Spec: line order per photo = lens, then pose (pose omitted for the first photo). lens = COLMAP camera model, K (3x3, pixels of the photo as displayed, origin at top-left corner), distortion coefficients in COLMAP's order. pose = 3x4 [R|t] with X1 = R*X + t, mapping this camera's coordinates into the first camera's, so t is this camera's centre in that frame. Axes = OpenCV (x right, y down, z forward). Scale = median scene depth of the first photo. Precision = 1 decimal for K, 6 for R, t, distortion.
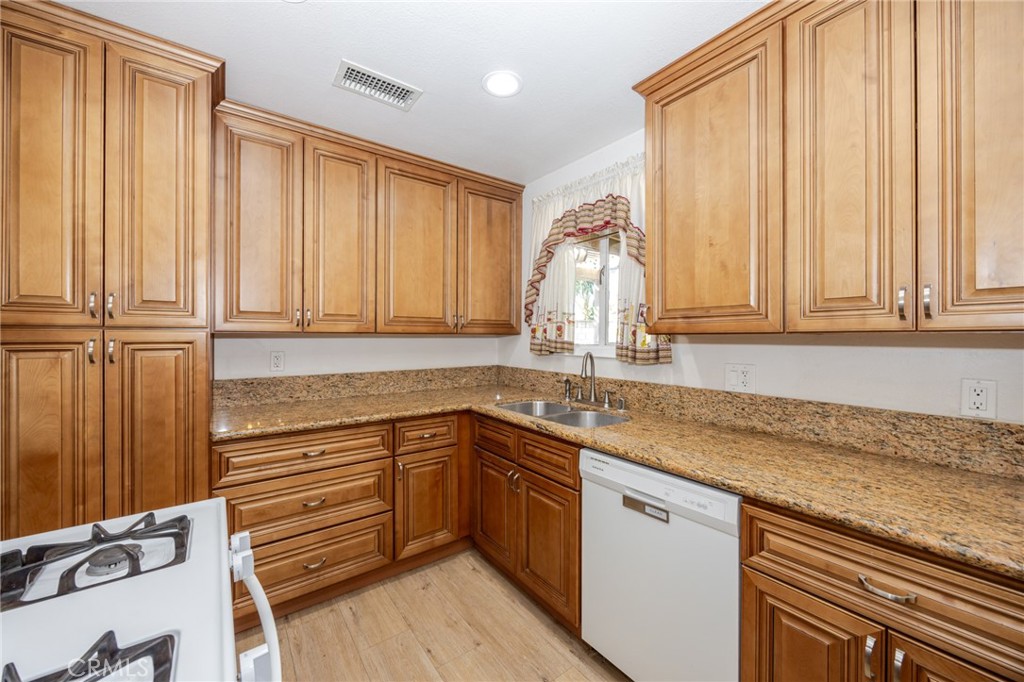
lens RADIAL K [[389.7, 0, 512.7], [0, 389.7, 336.6], [0, 0, 1]] dist [-0.005807, 0.000138]
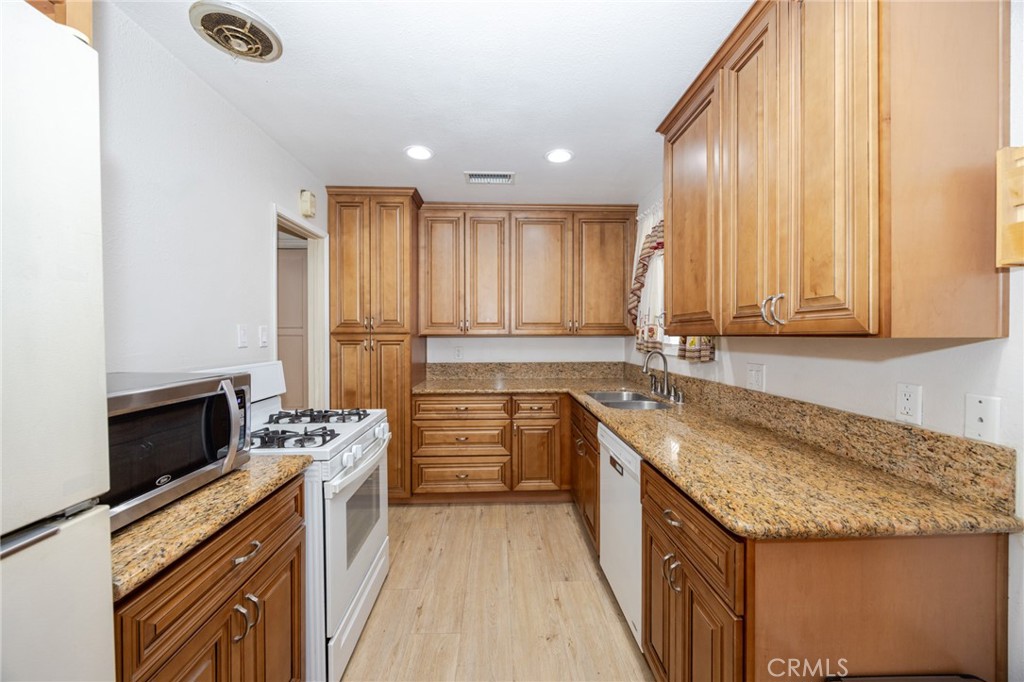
lens RADIAL K [[387.9, 0, 514.7], [0, 387.9, 338.1], [0, 0, 1]] dist [0.000462, 0.000138]
pose [[0.826772, 0.001067, -0.562537, 0.529654], [0.002429, 0.999982, 0.005467, -0.006002], [0.562532, -0.005886, 0.826754, -0.203602]]
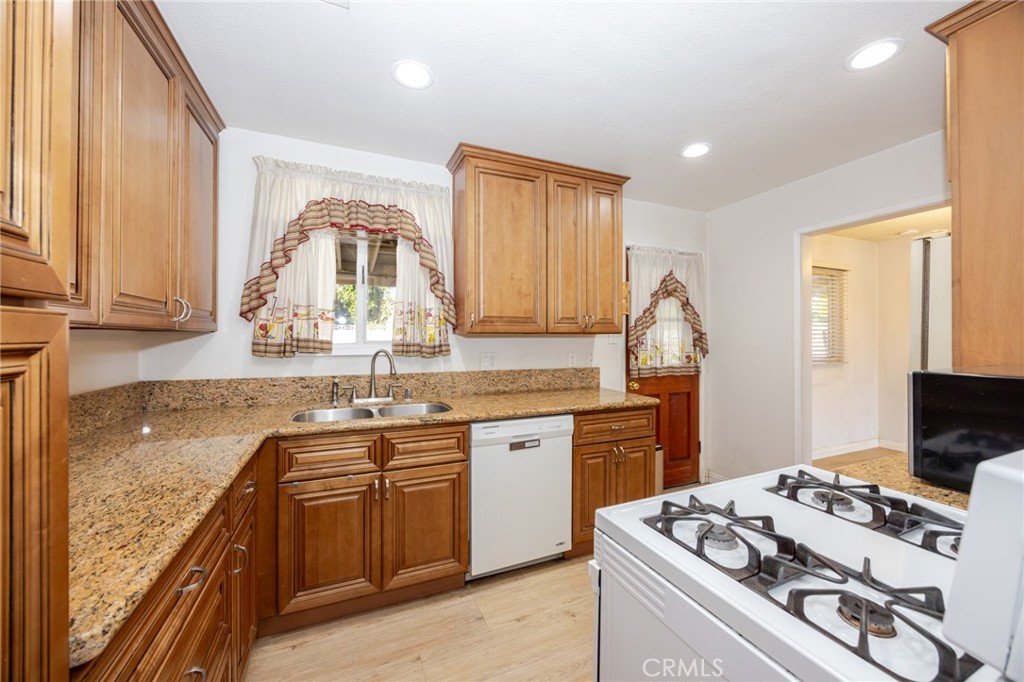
lens RADIAL K [[389.7, 0, 512.7], [0, 389.7, 336.6], [0, 0, 1]] dist [-0.005807, 0.000138]
pose [[0.220744, -0.000520, 0.975332, -0.787057], [-0.000147, 1.000000, 0.000566, 0.003845], [-0.975332, -0.000268, 0.220744, 0.462125]]
